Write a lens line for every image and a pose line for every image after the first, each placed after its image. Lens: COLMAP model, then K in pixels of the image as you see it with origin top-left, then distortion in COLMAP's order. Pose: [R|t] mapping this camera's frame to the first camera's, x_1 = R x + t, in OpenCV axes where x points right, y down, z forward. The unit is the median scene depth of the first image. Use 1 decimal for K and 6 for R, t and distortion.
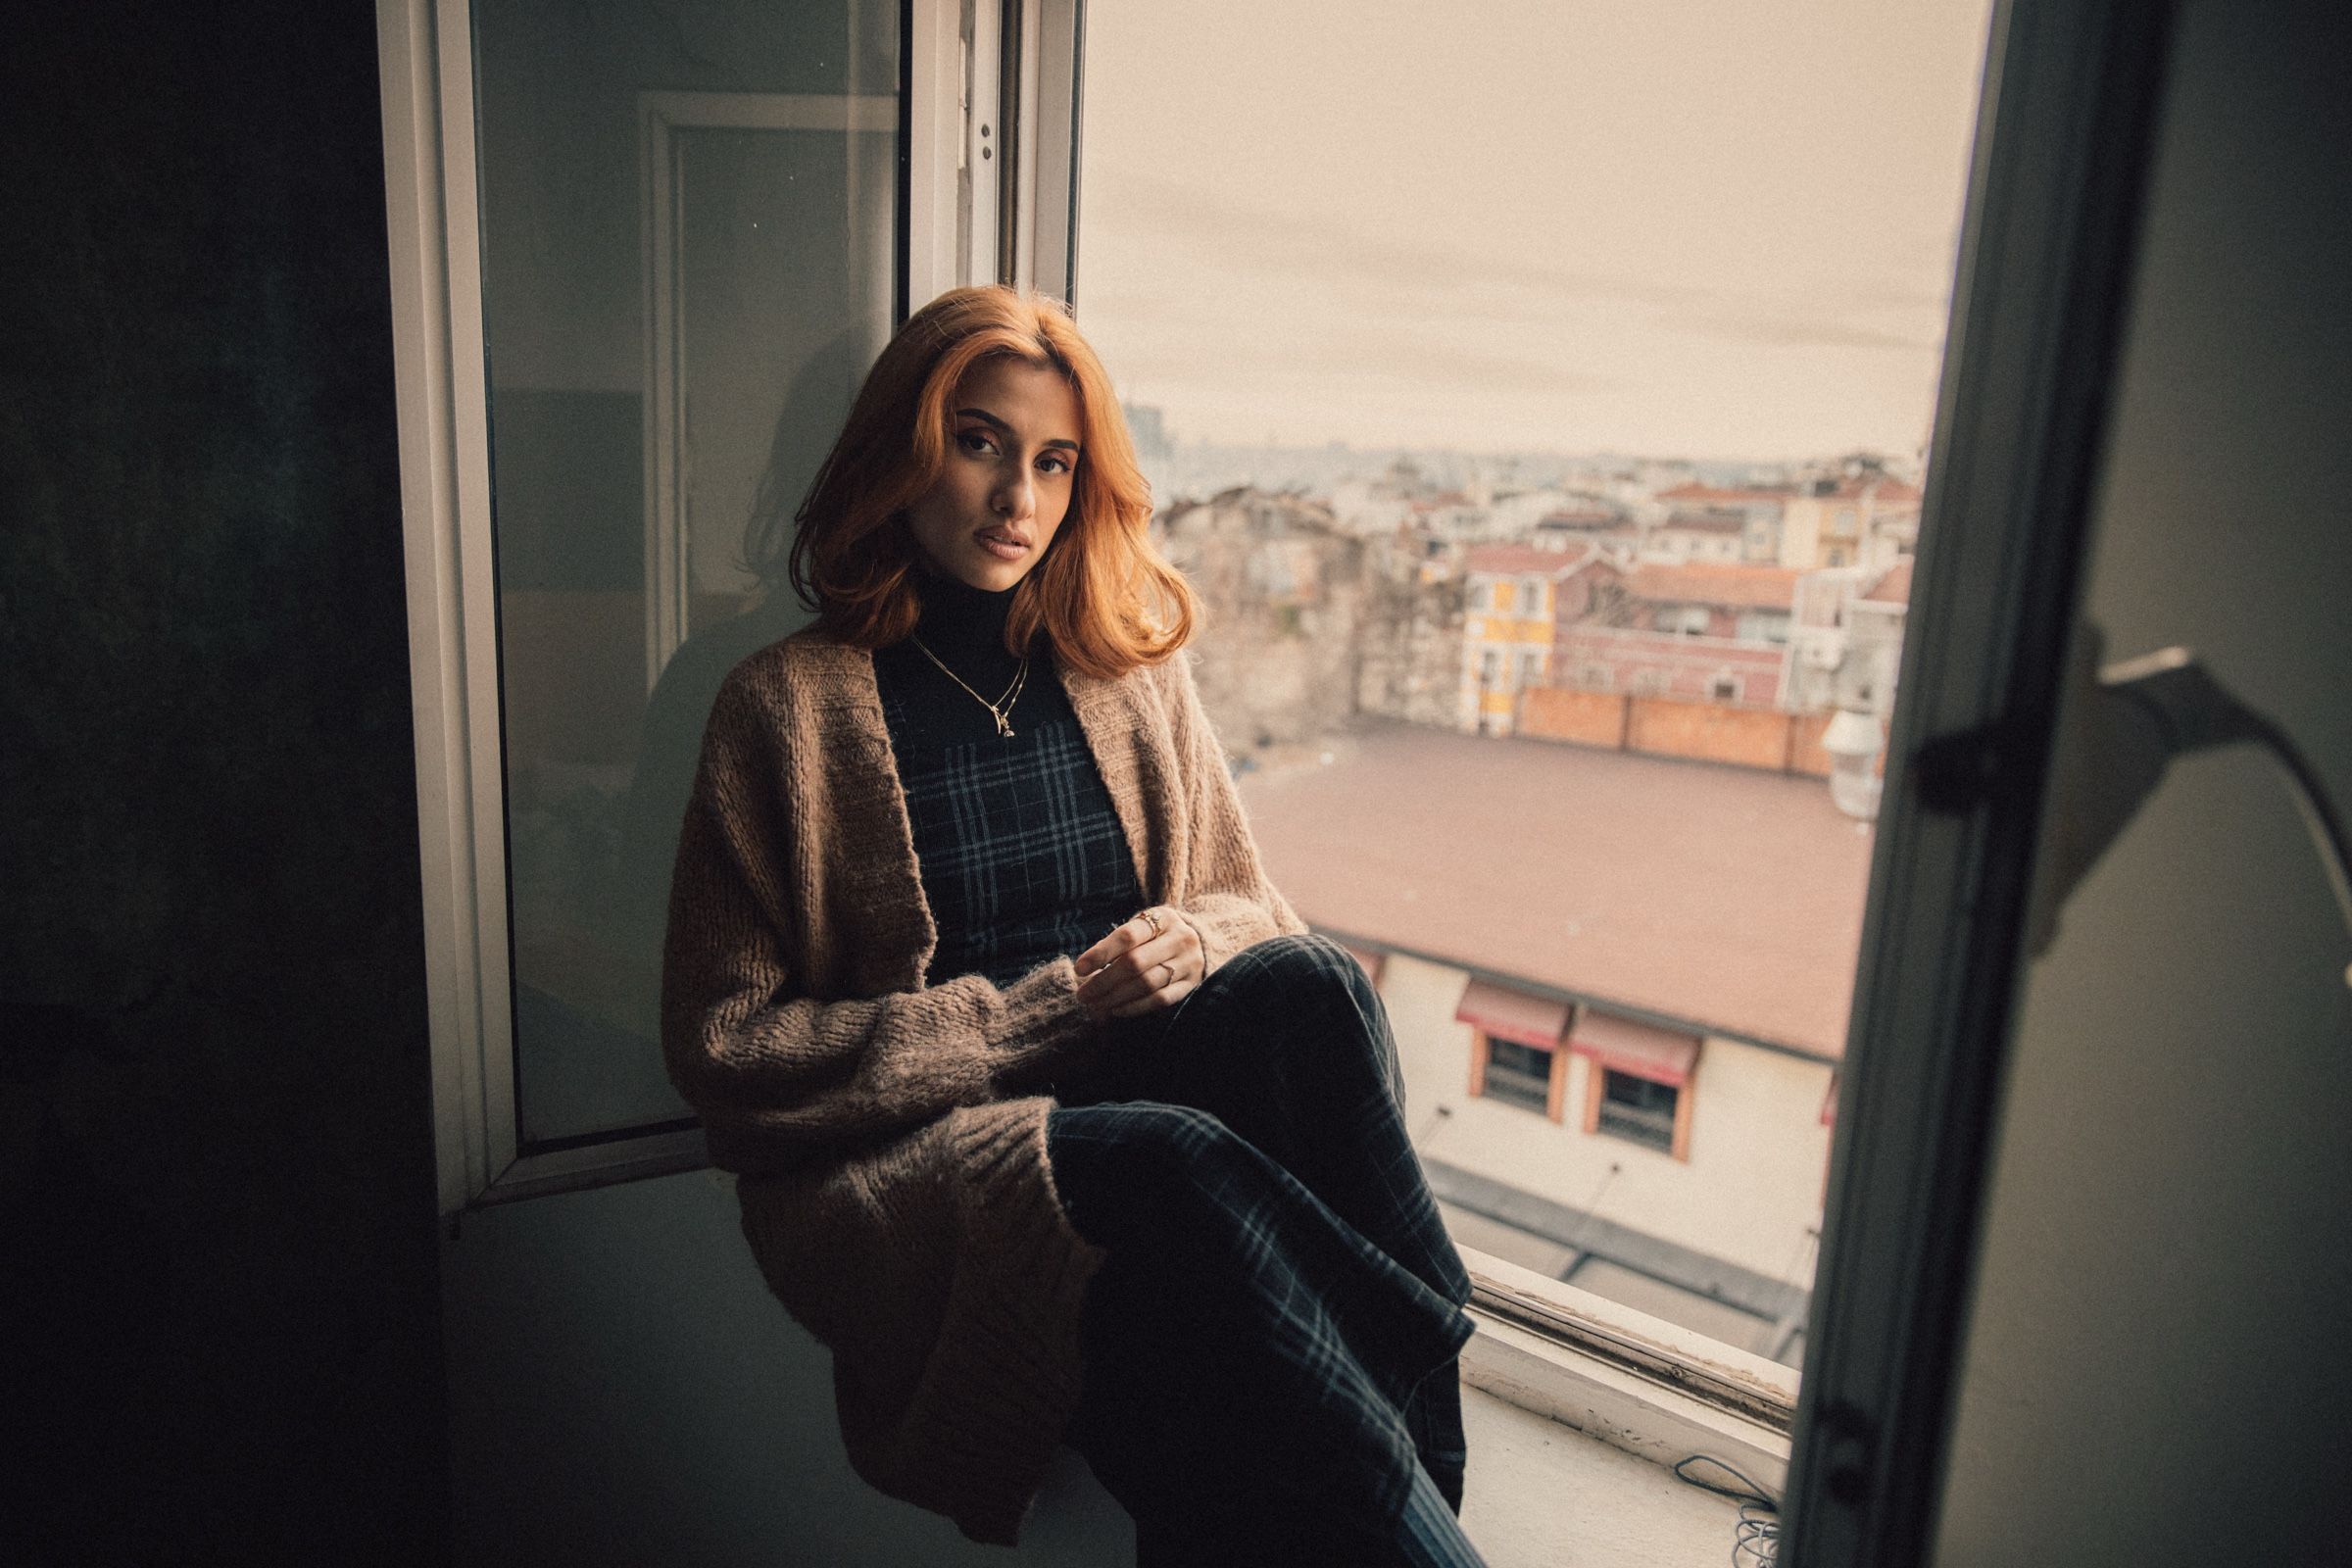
lens RADIAL K [[1608.6, 0, 1174.0], [0, 1608.6, 788.1], [0, 0, 1]] dist [0.022142, -0.000023]
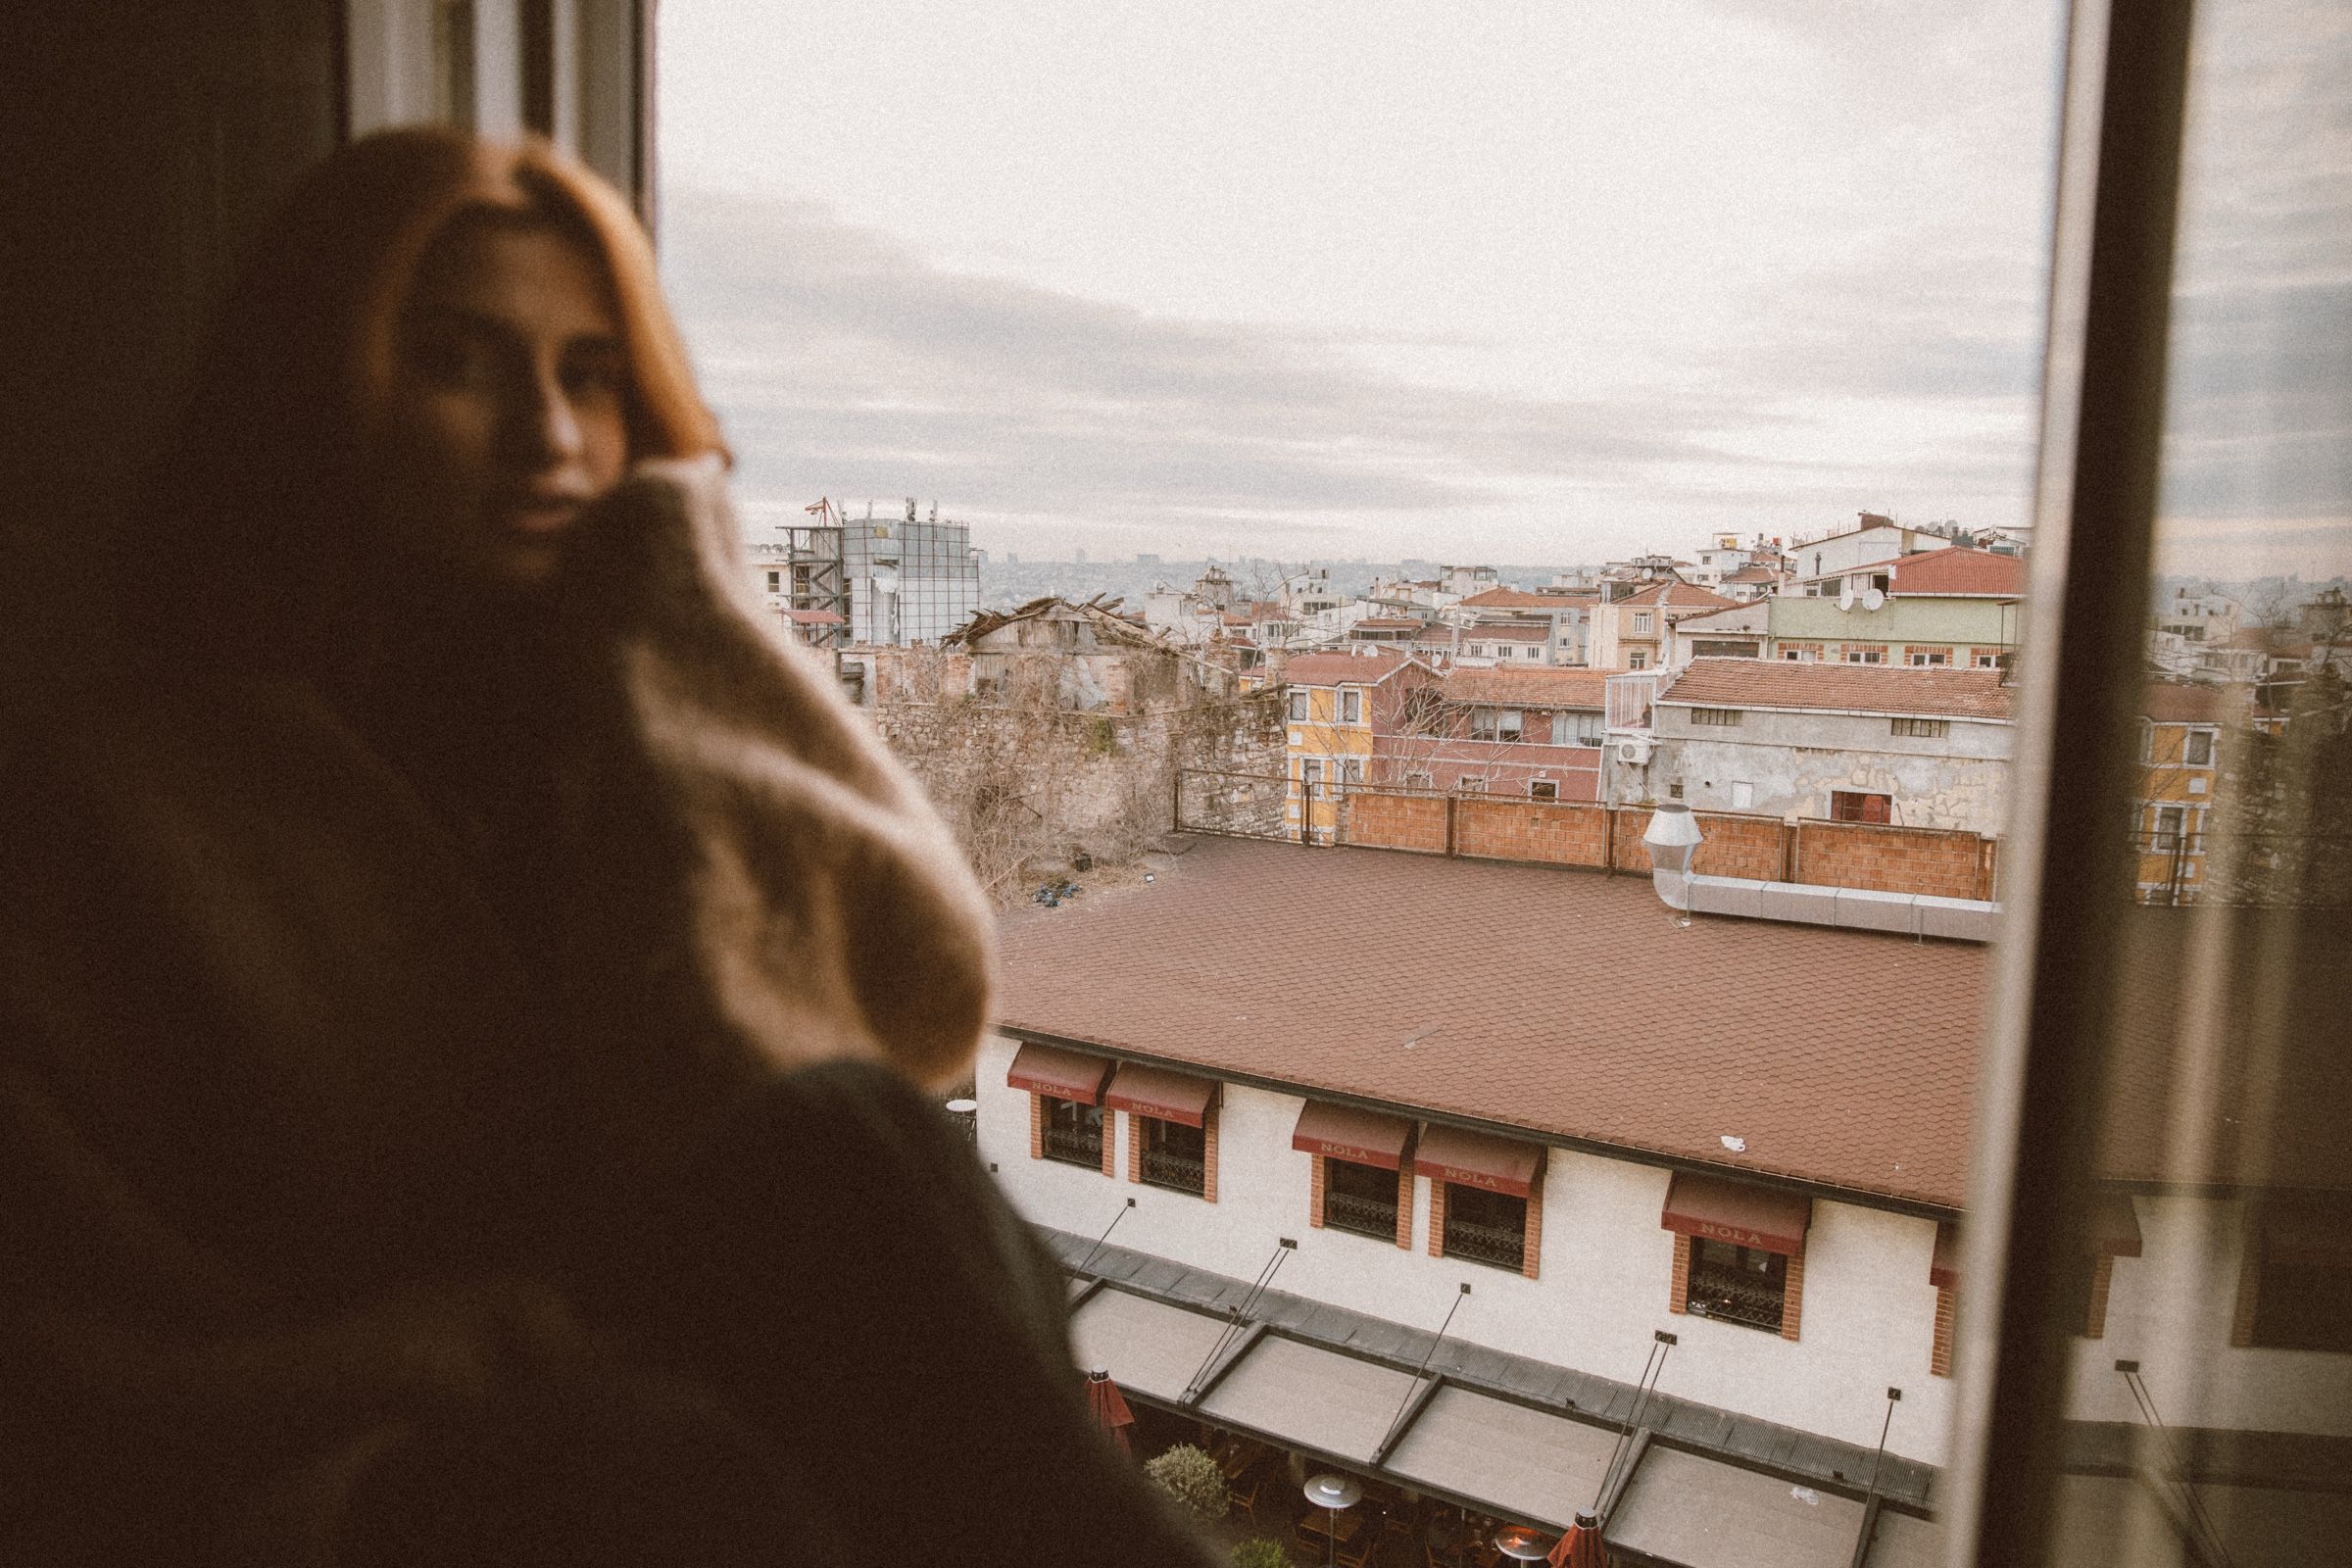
lens RADIAL K [[1630.0, 0, 1181.6], [0, 1630.0, 782.3], [0, 0, 1]] dist [-0.115914, 0.100015]
pose [[0.992912, -0.039273, 0.112173, 0.007563], [0.048052, 0.995899, -0.076662, -0.000083], [-0.108702, 0.081509, 0.990727, 0.034411]]
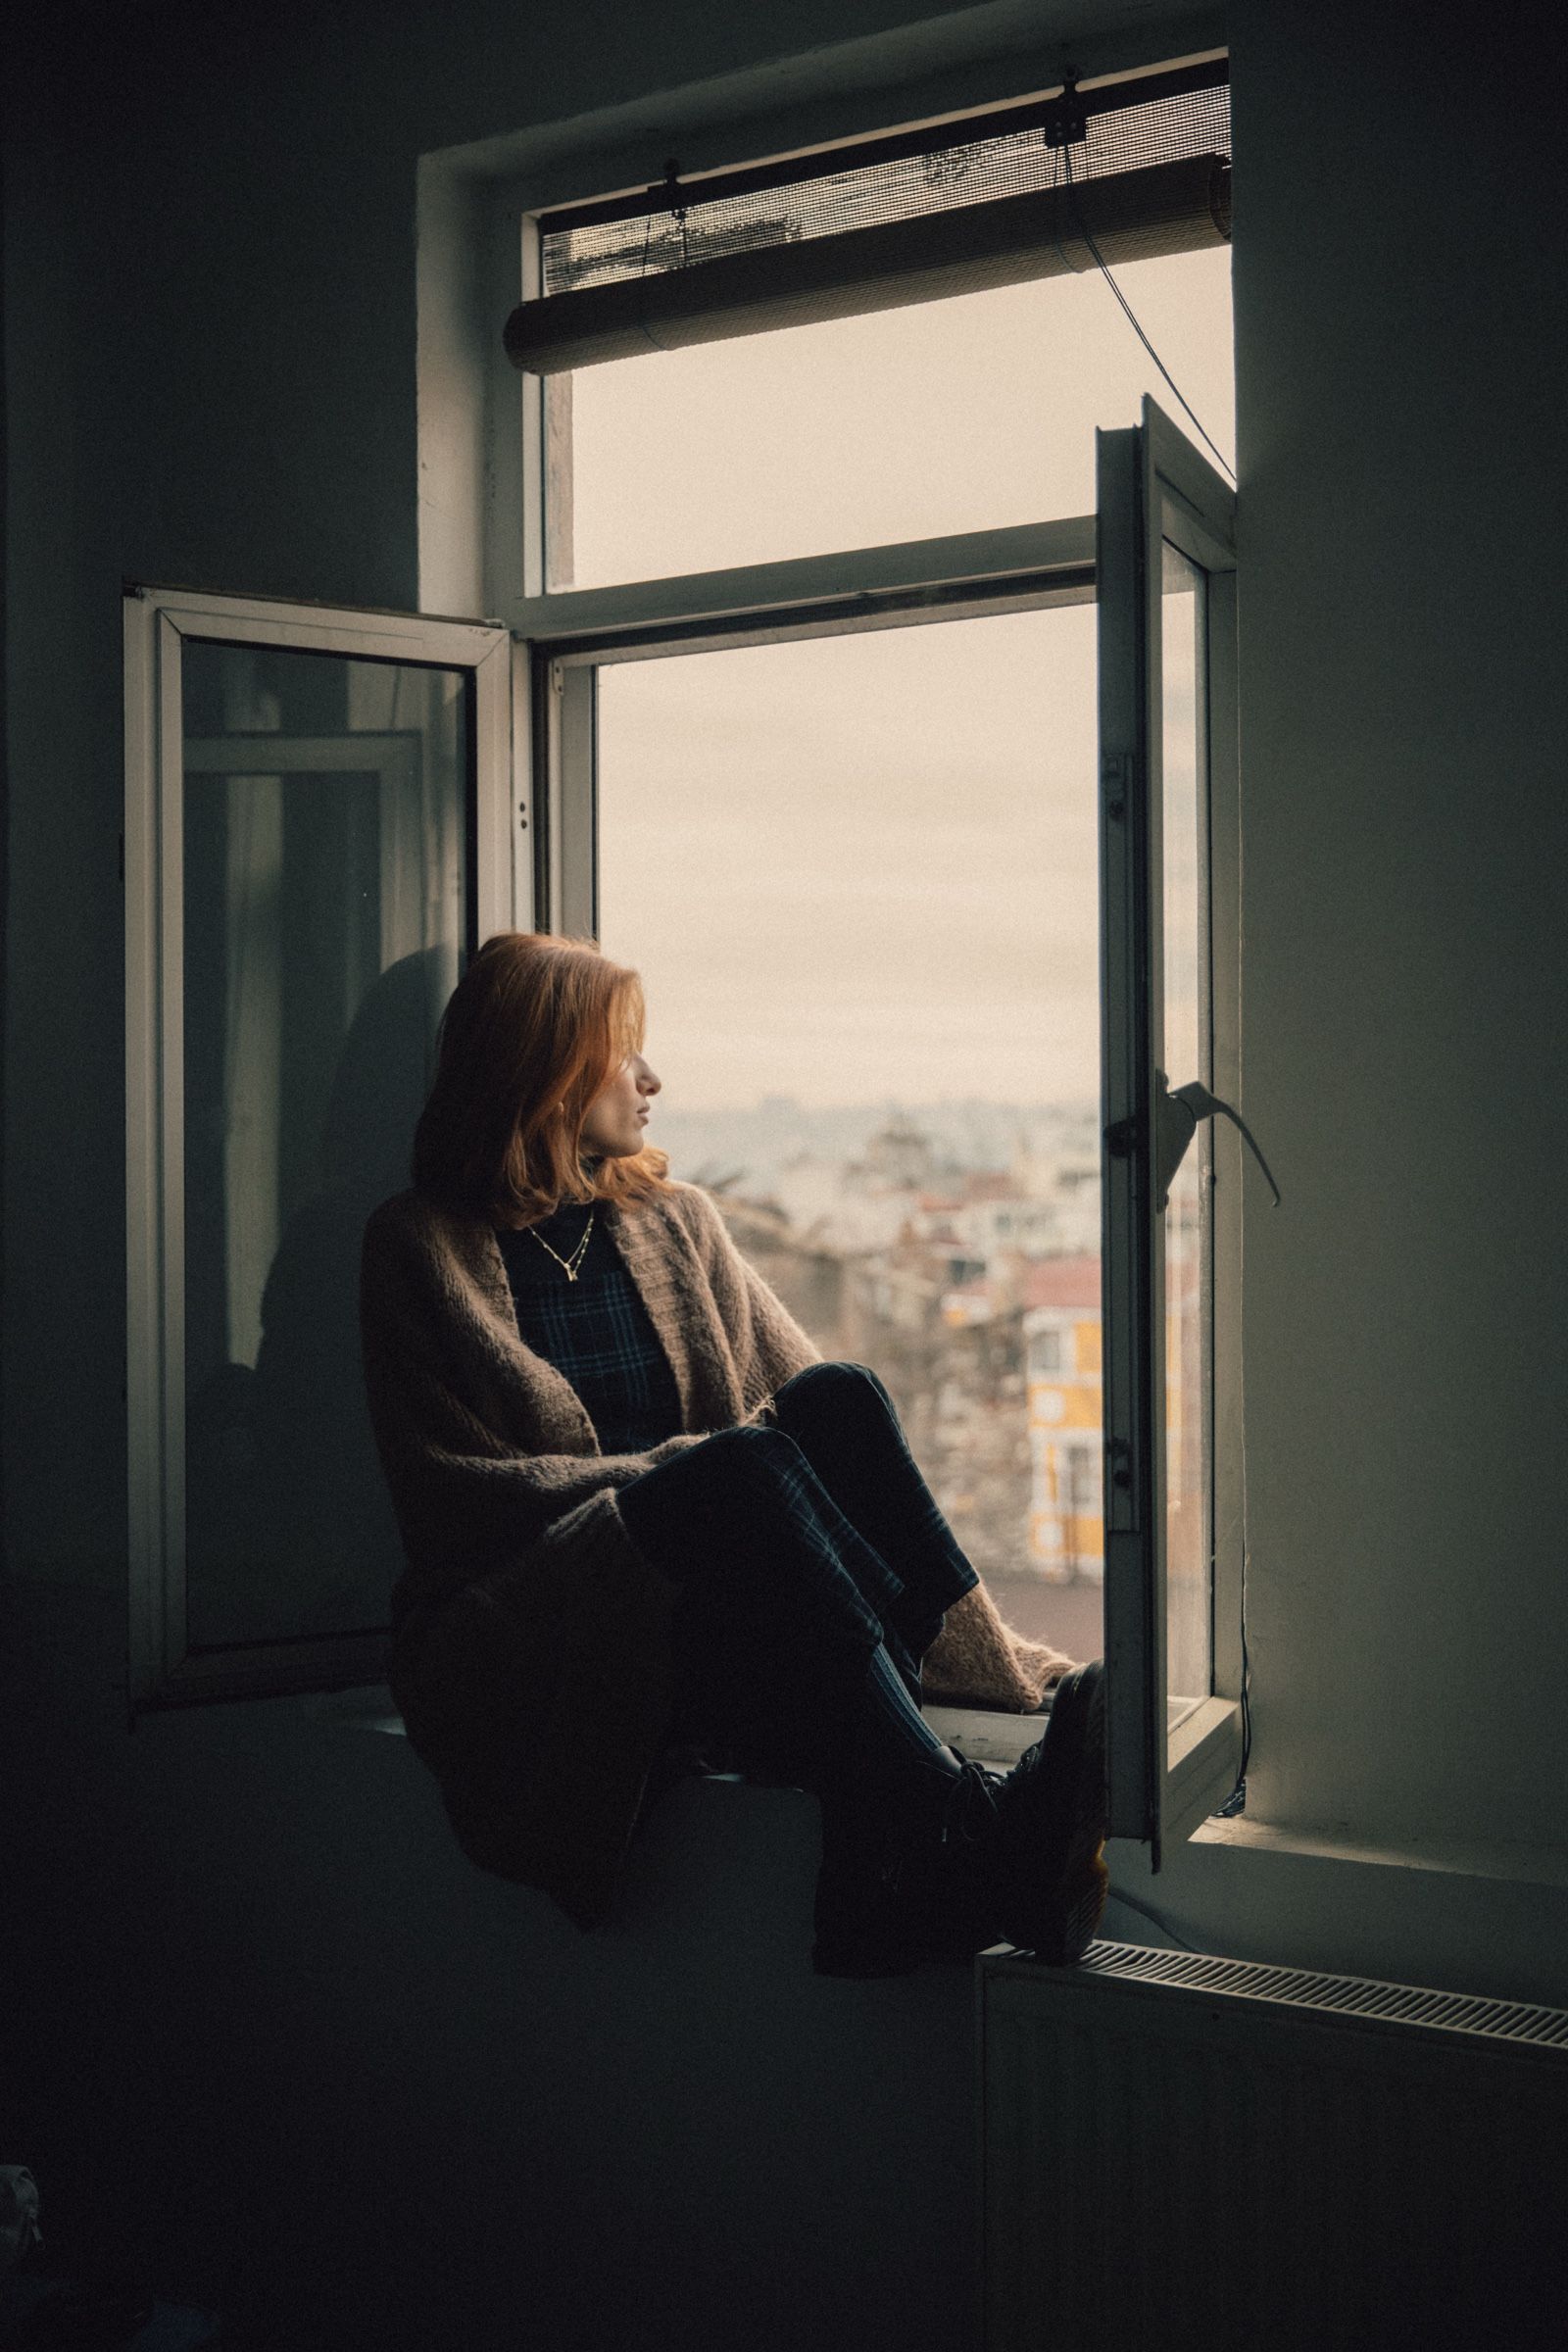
lens RADIAL K [[3141.9, 0, 780.9], [0, 3141.9, 1174.3], [0, 0, 1]] dist [-0.129270, -0.028324]
pose [[0.993486, -0.055039, 0.099782, -0.013996], [0.073110, 0.979517, -0.187622, 0.026406], [-0.087411, 0.193695, 0.977160, -0.103851]]
